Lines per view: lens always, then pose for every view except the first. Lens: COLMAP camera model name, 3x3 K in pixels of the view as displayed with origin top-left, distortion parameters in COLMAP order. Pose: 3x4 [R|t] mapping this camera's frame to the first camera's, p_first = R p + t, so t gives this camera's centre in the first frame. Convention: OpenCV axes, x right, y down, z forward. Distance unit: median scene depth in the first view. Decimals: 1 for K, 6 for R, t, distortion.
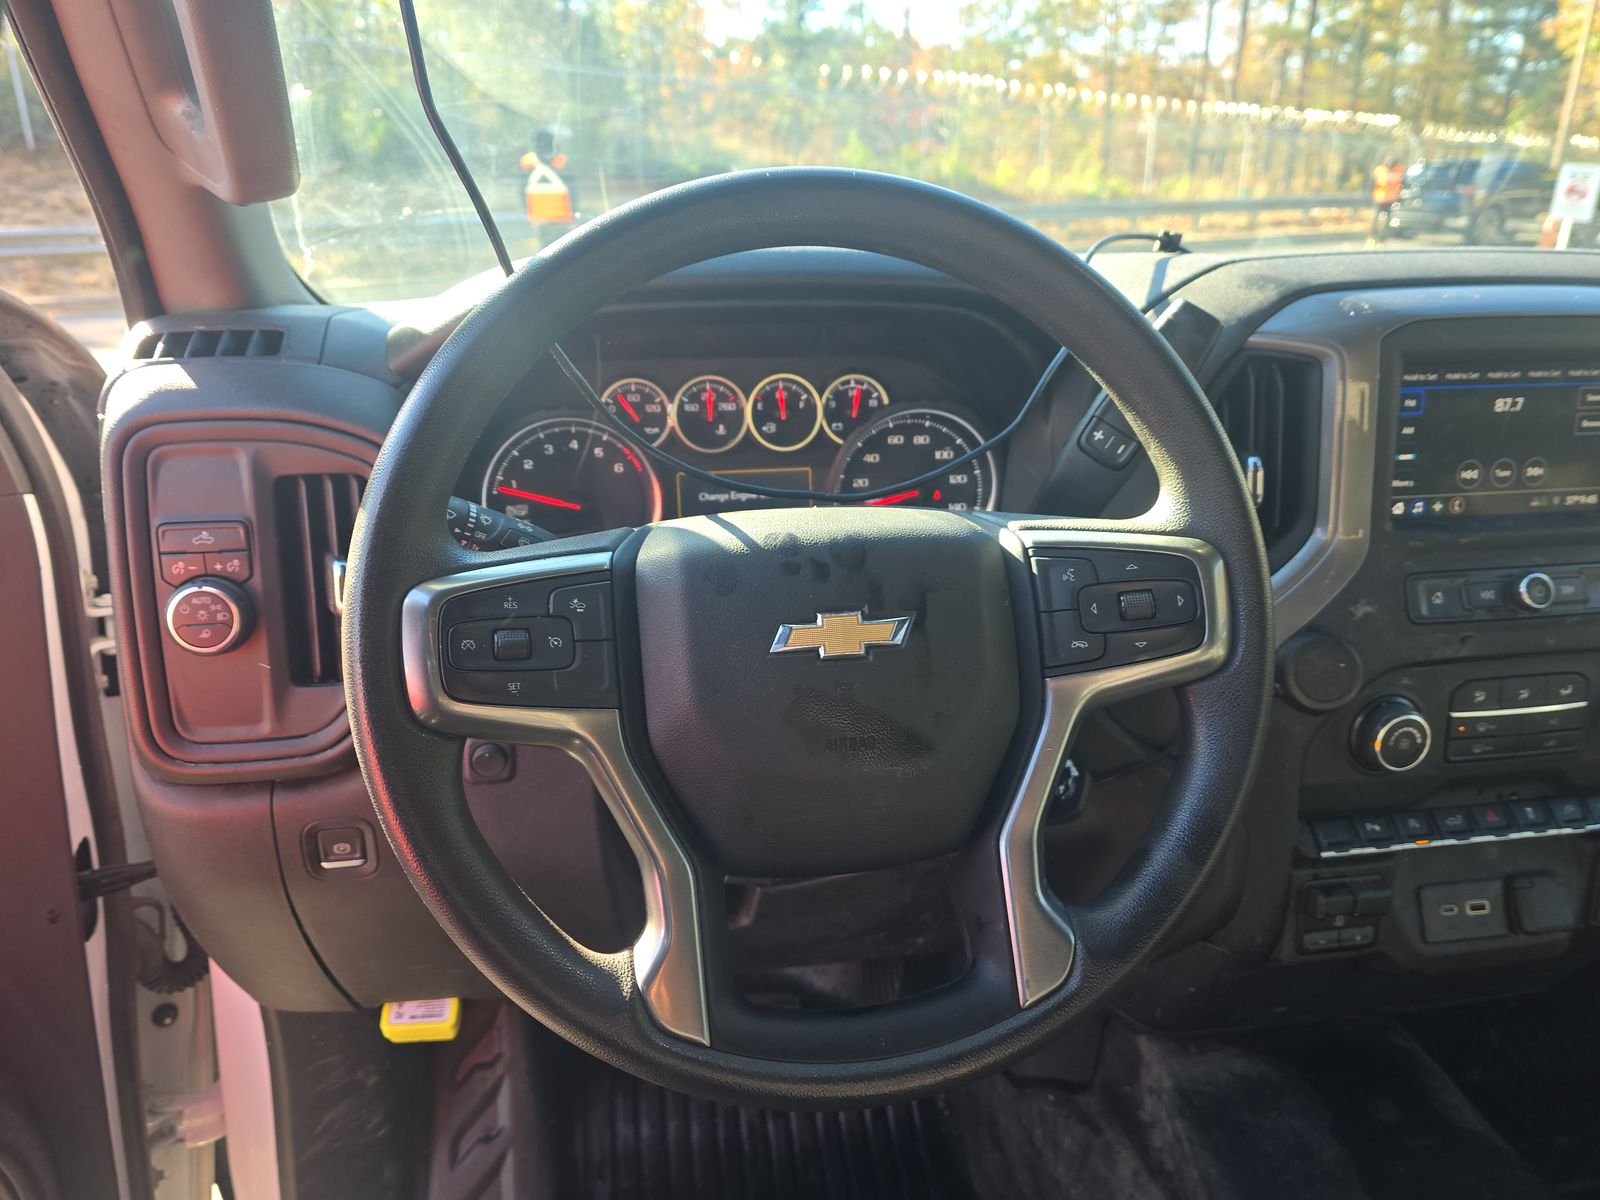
lens RADIAL K [[1085.6, 0, 803.2], [0, 1085.6, 601.7], [0, 0, 1]] dist [0.001067, -0.000827]
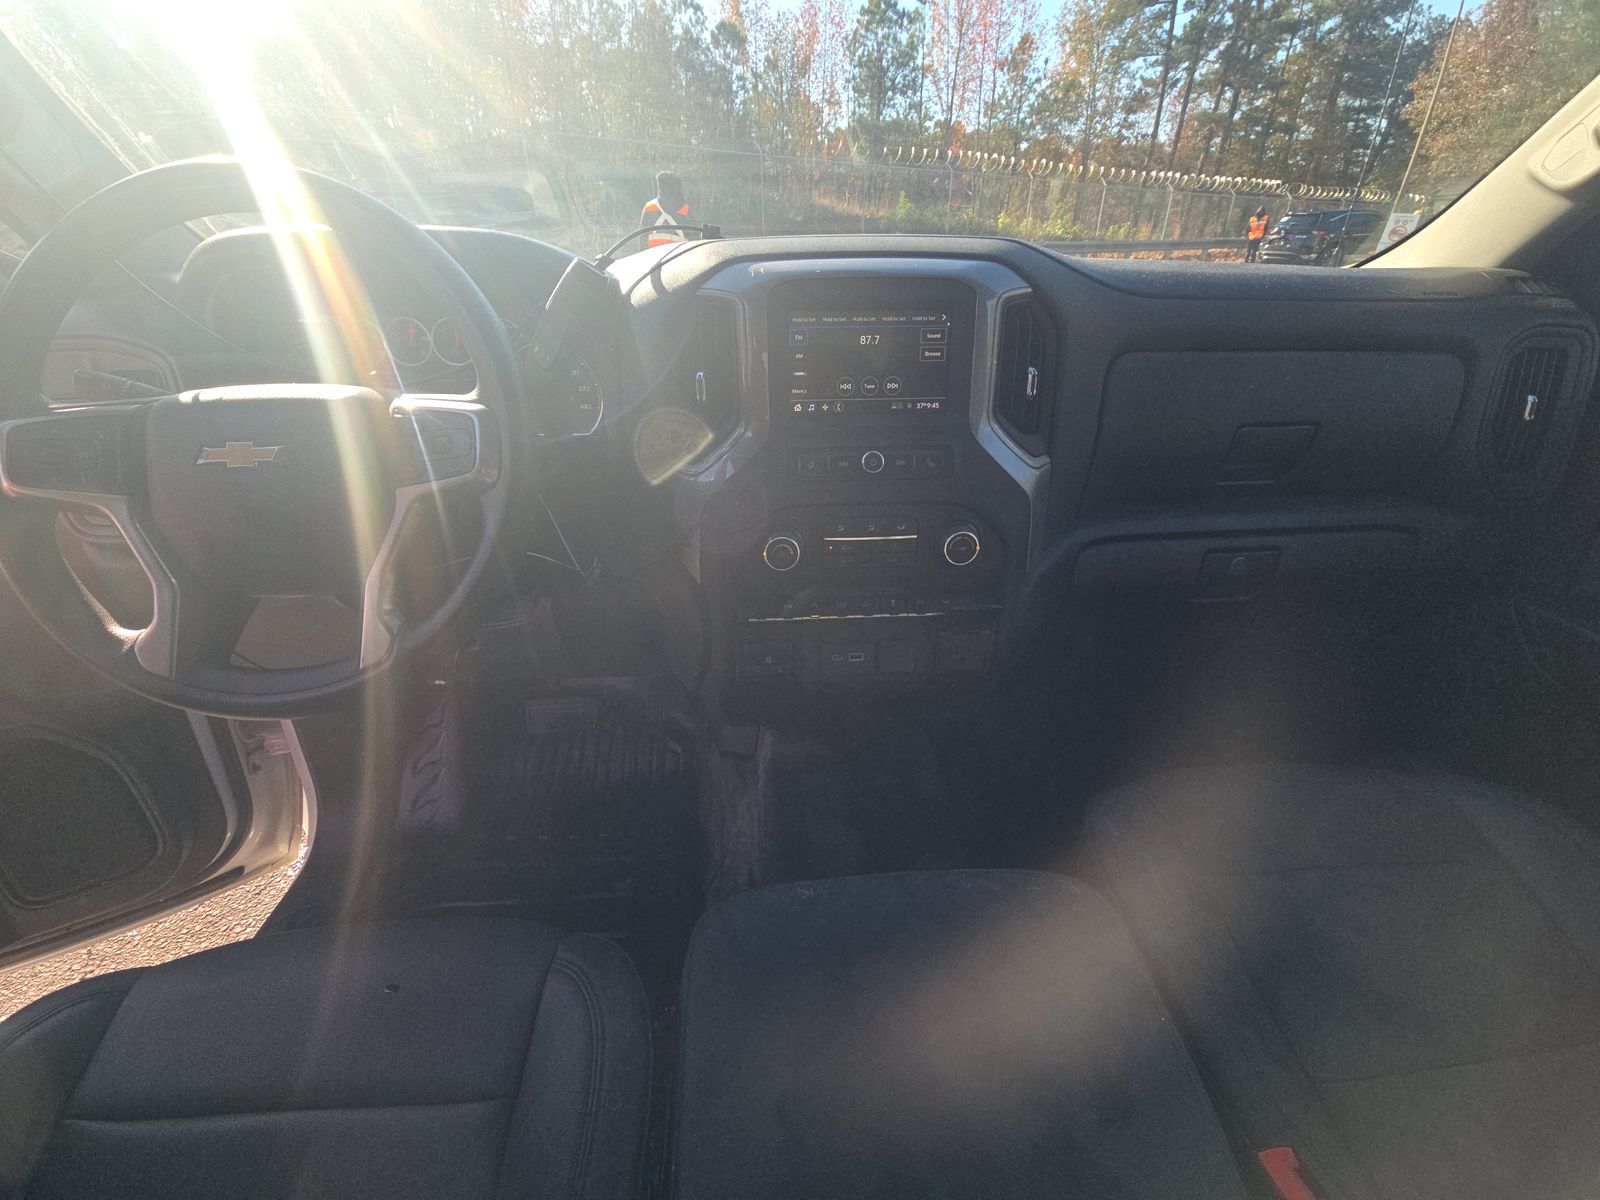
lens RADIAL K [[638.1, 0, 799.9], [0, 638.1, 601.3], [0, 0, 1]] dist [-0.000114, 0.000091]
pose [[0.995620, 0.045171, -0.081852, 0.722262], [-0.031635, 0.986657, 0.159709, 0.049701], [0.087974, -0.156420, 0.983765, 0.043003]]
